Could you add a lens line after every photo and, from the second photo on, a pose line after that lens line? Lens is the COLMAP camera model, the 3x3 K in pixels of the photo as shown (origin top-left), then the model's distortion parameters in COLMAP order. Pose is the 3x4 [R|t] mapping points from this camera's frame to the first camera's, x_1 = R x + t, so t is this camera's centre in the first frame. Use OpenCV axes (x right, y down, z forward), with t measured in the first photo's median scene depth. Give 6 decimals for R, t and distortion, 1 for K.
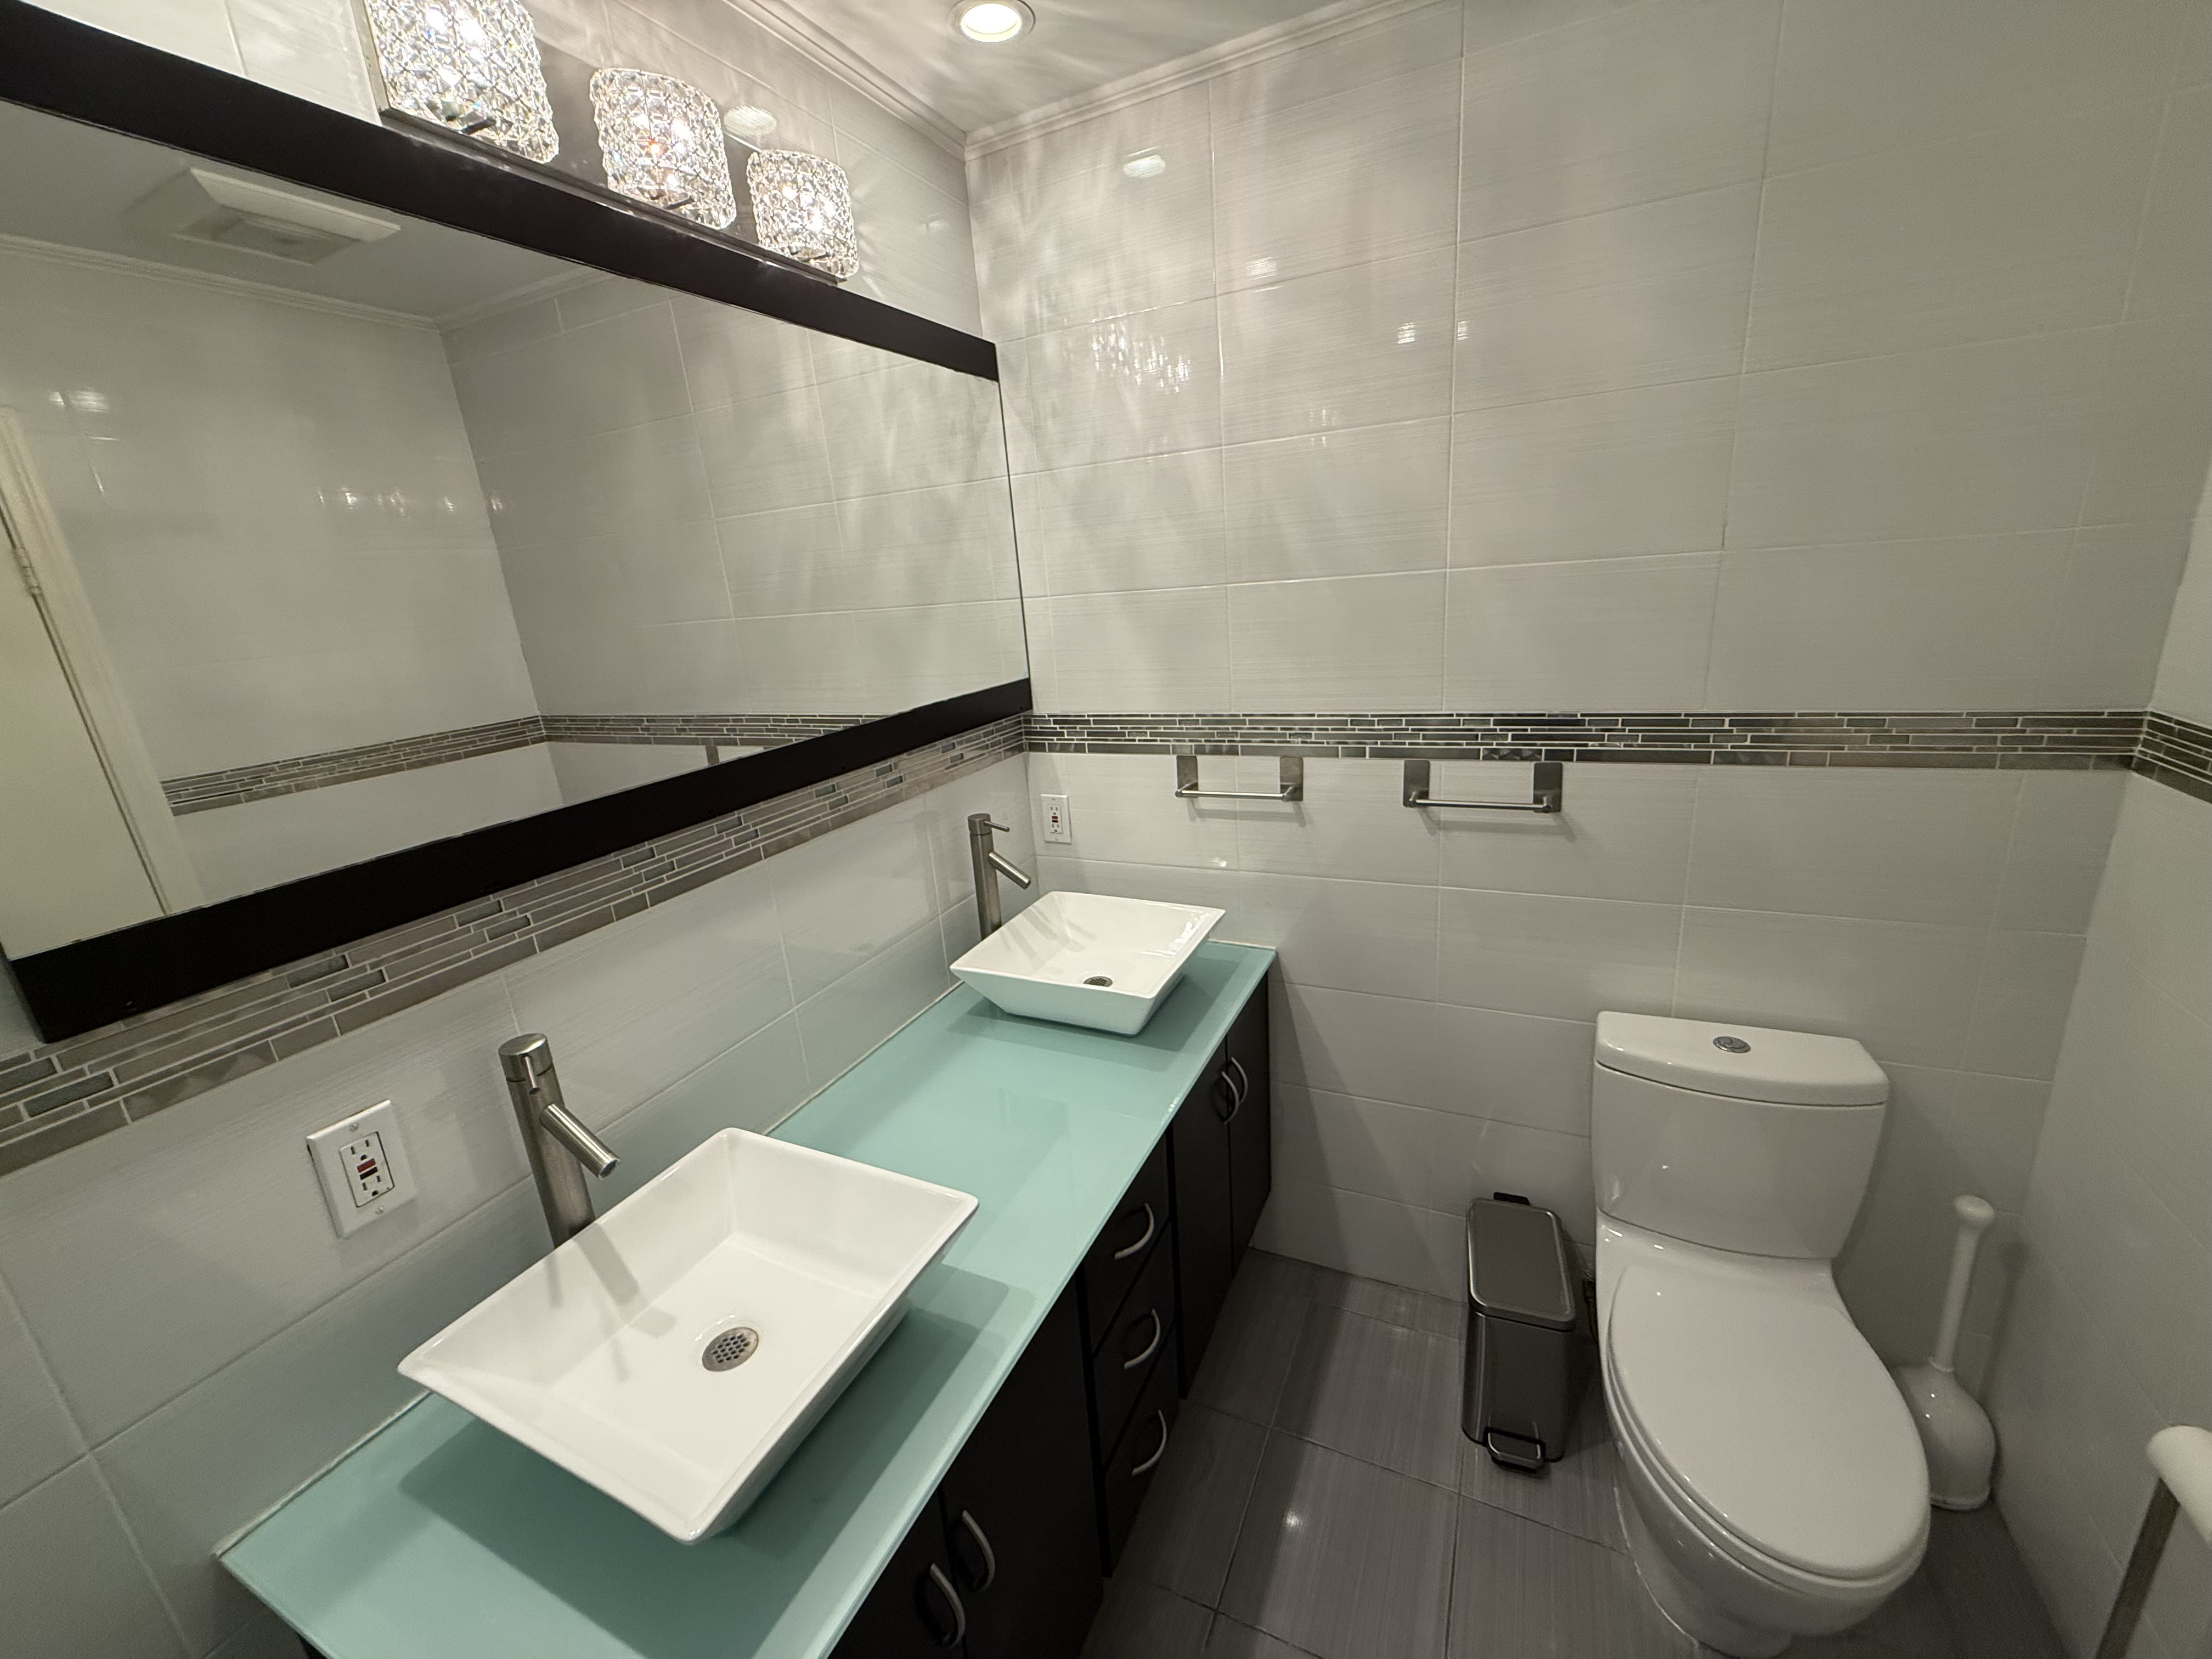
lens RADIAL K [[884.1, 0, 1098.2], [0, 884.1, 828.6], [0, 0, 1]] dist [0.000696, 0.000092]
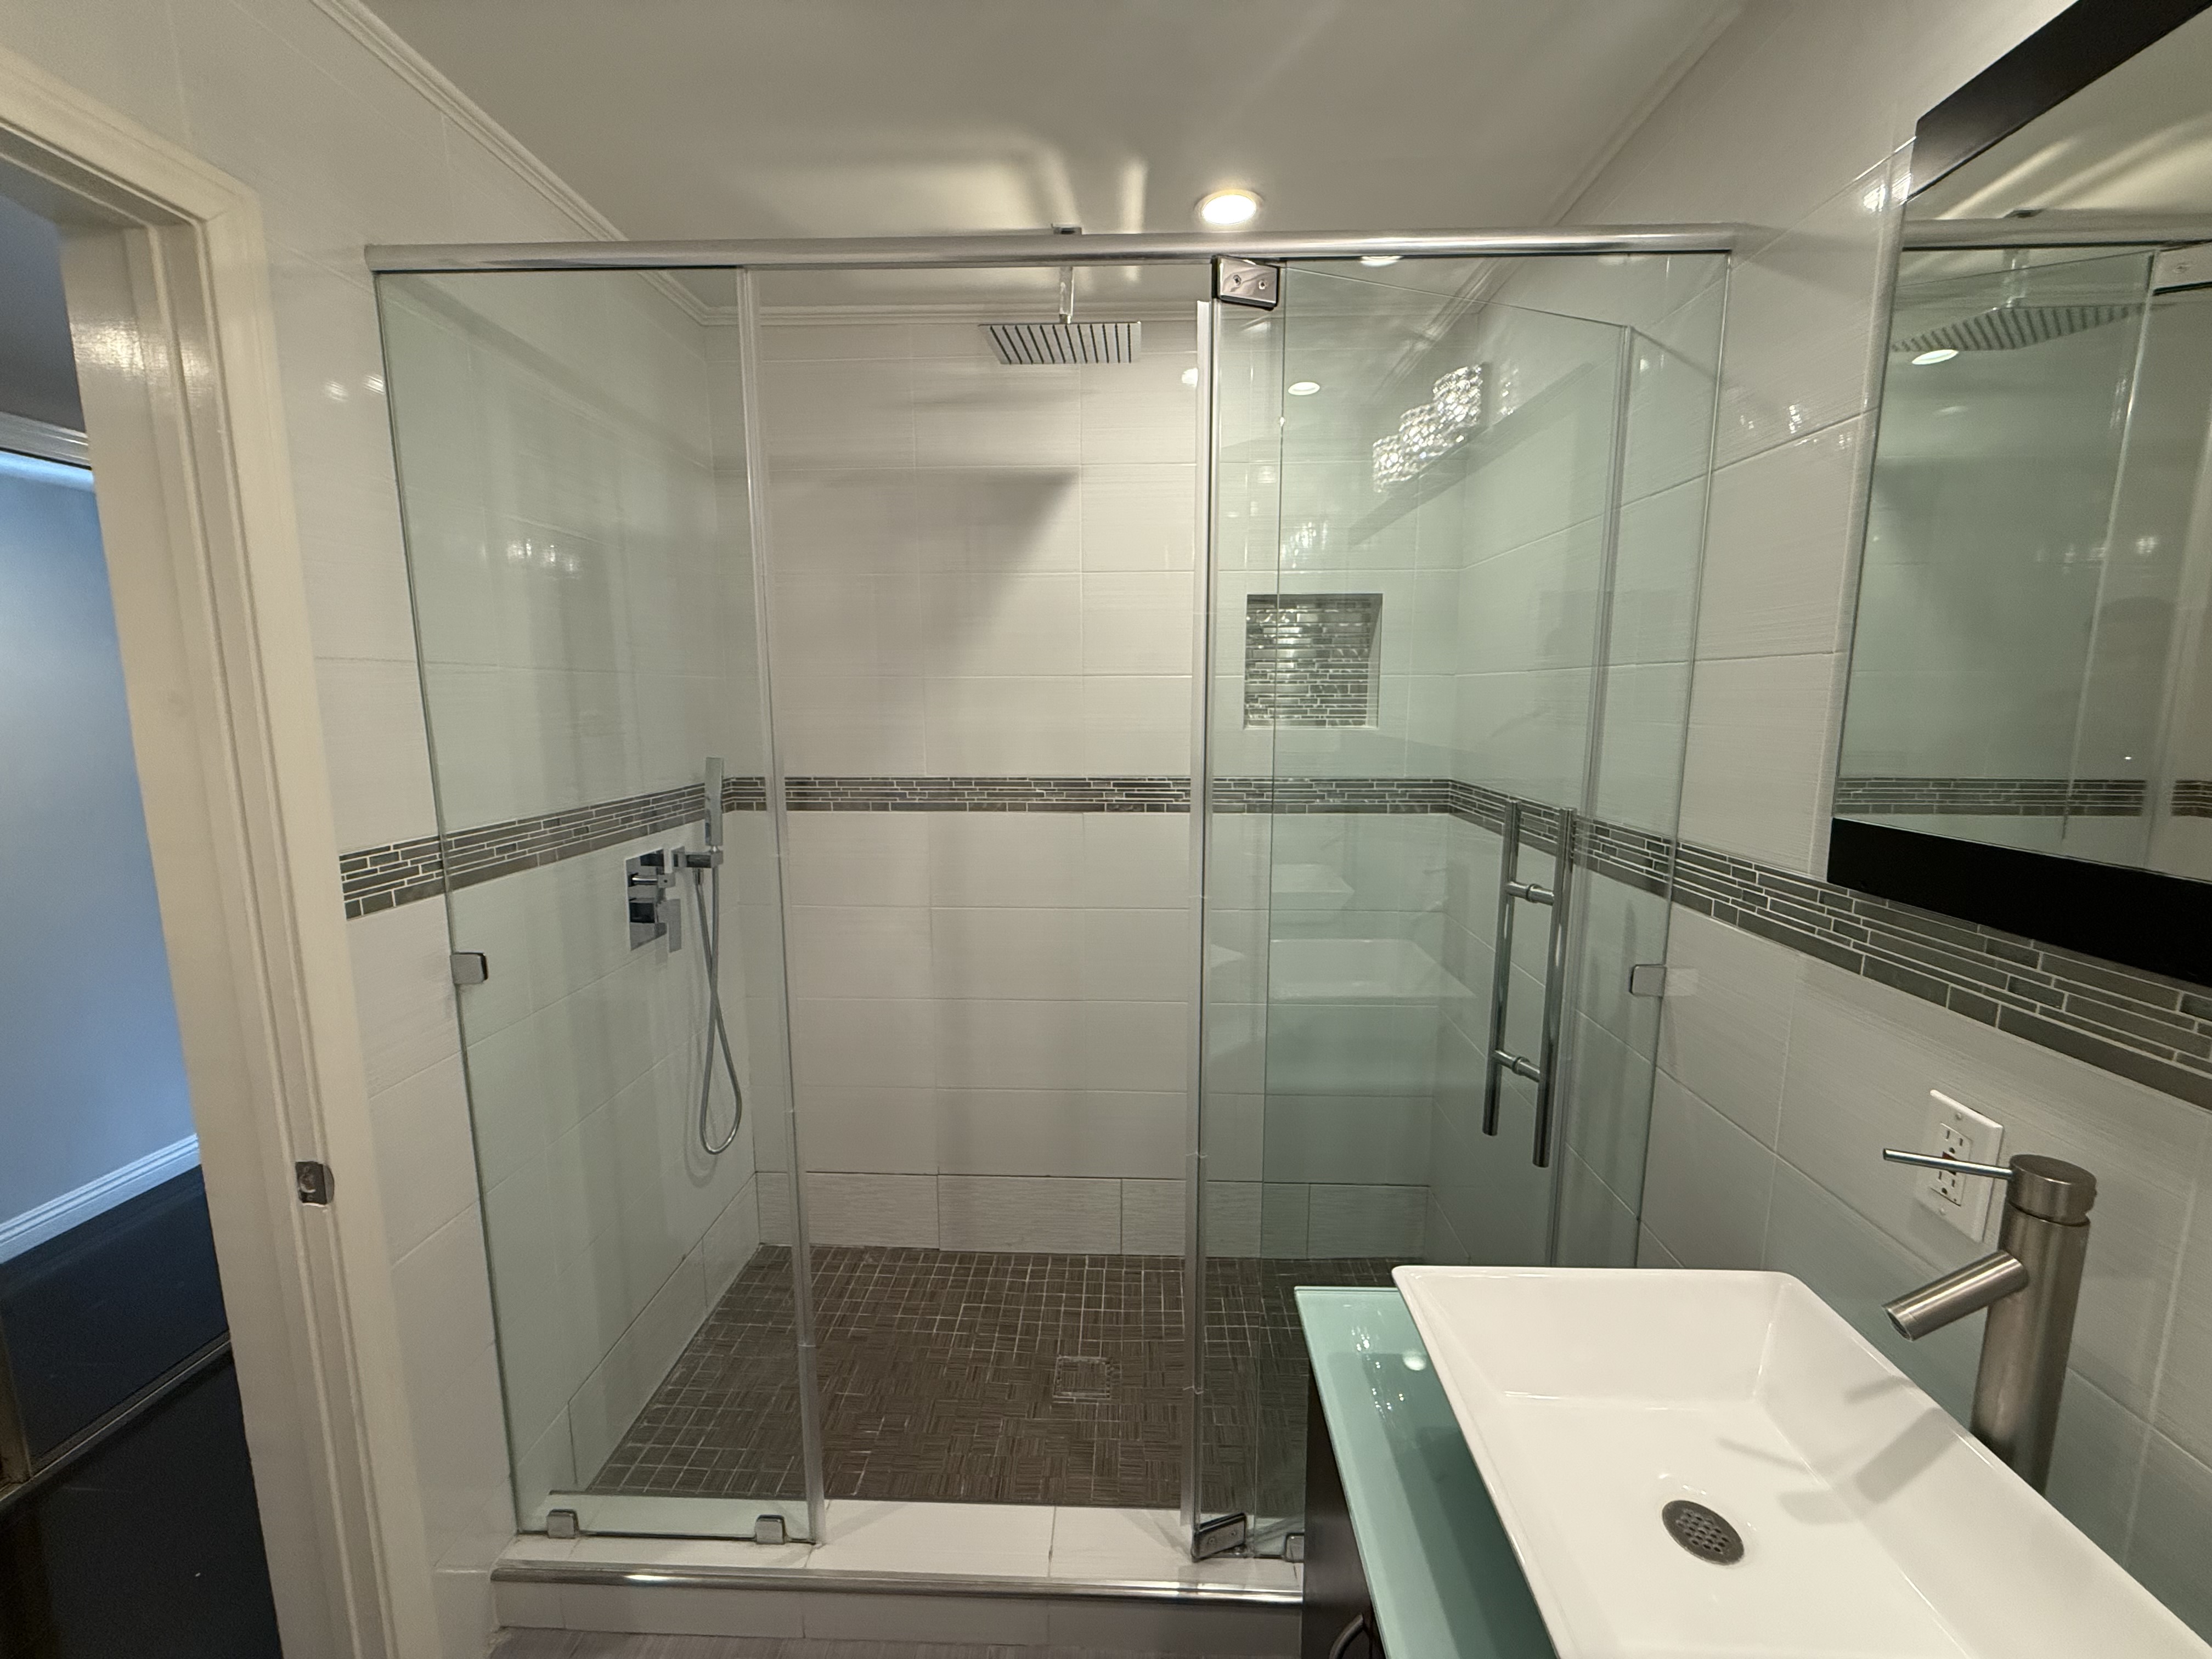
lens RADIAL K [[884.1, 0, 1106.2], [0, 884.1, 825.2], [0, 0, 1]] dist [0.000696, 0.000092]
pose [[-0.916659, 0.135907, -0.375852, 0.283847], [-0.039518, 0.904978, 0.423618, -0.291530], [0.397711, 0.403166, -0.824186, 1.252405]]
